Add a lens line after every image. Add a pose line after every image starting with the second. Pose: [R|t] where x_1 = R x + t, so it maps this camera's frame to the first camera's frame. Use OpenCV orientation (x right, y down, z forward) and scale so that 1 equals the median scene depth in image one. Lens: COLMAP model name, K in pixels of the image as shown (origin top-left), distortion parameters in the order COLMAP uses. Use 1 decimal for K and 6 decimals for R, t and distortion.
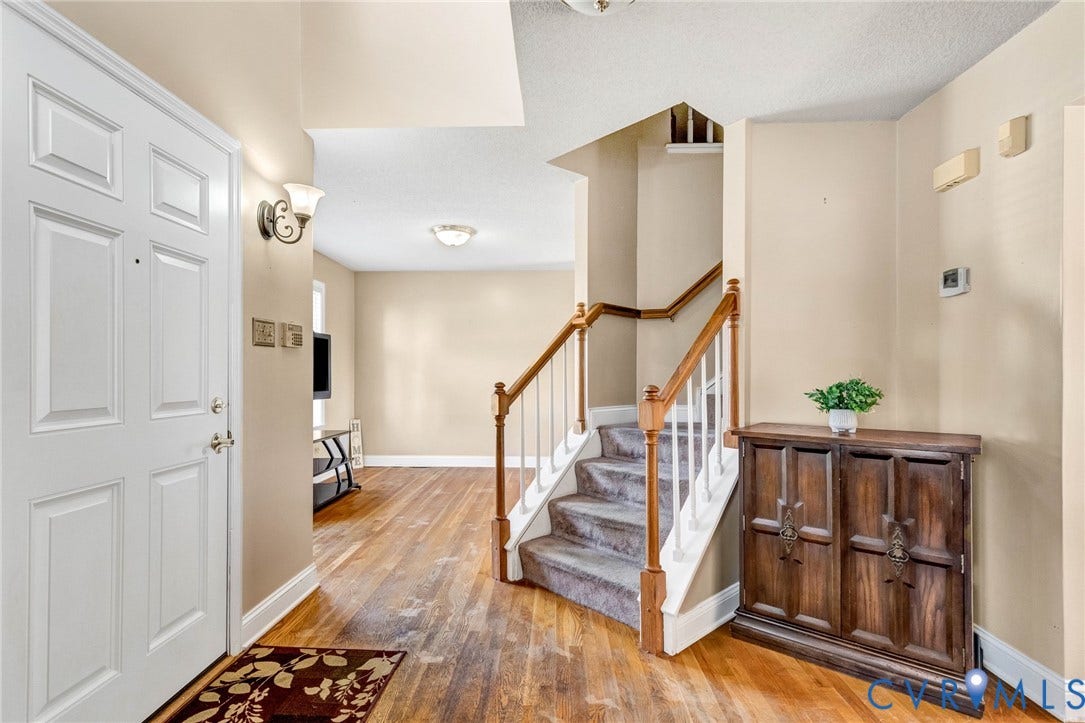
lens RADIAL K [[501.3, 0, 541.2], [0, 501.3, 364.2], [0, 0, 1]] dist [0.011001, -0.000310]
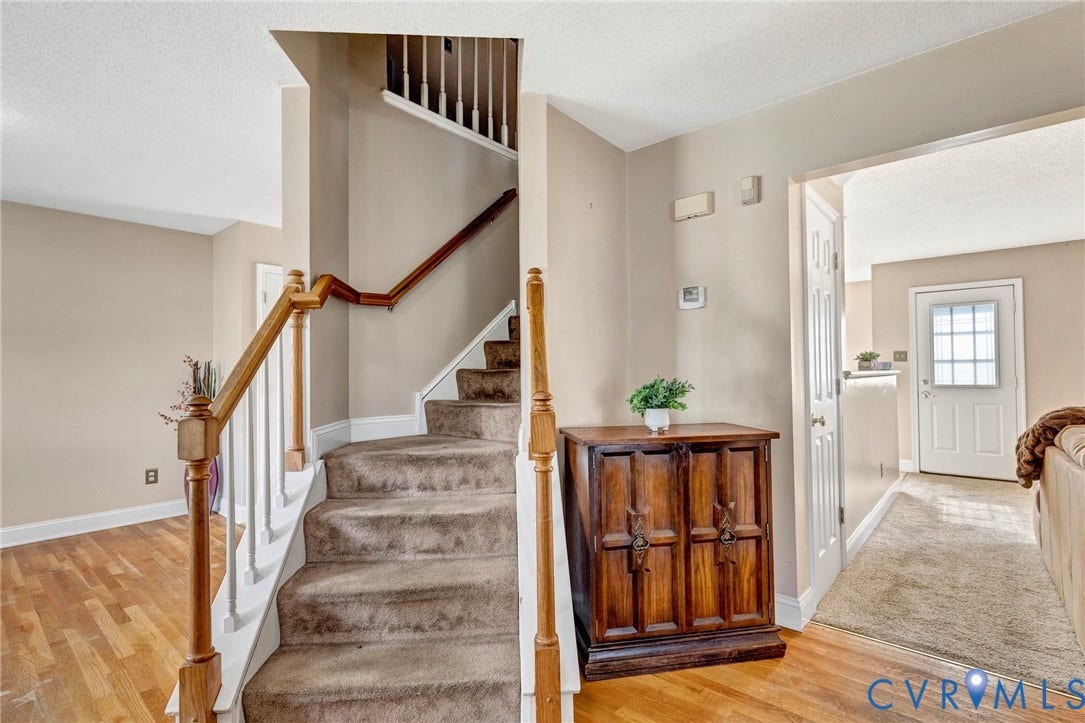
lens RADIAL K [[501.3, 0, 541.2], [0, 501.3, 364.2], [0, 0, 1]] dist [0.011001, -0.000310]
pose [[0.639736, 0.010534, 0.768522, -0.270565], [-0.004957, 0.999942, -0.009580, 0.007290], [-0.768579, 0.002320, 0.639751, 0.408344]]
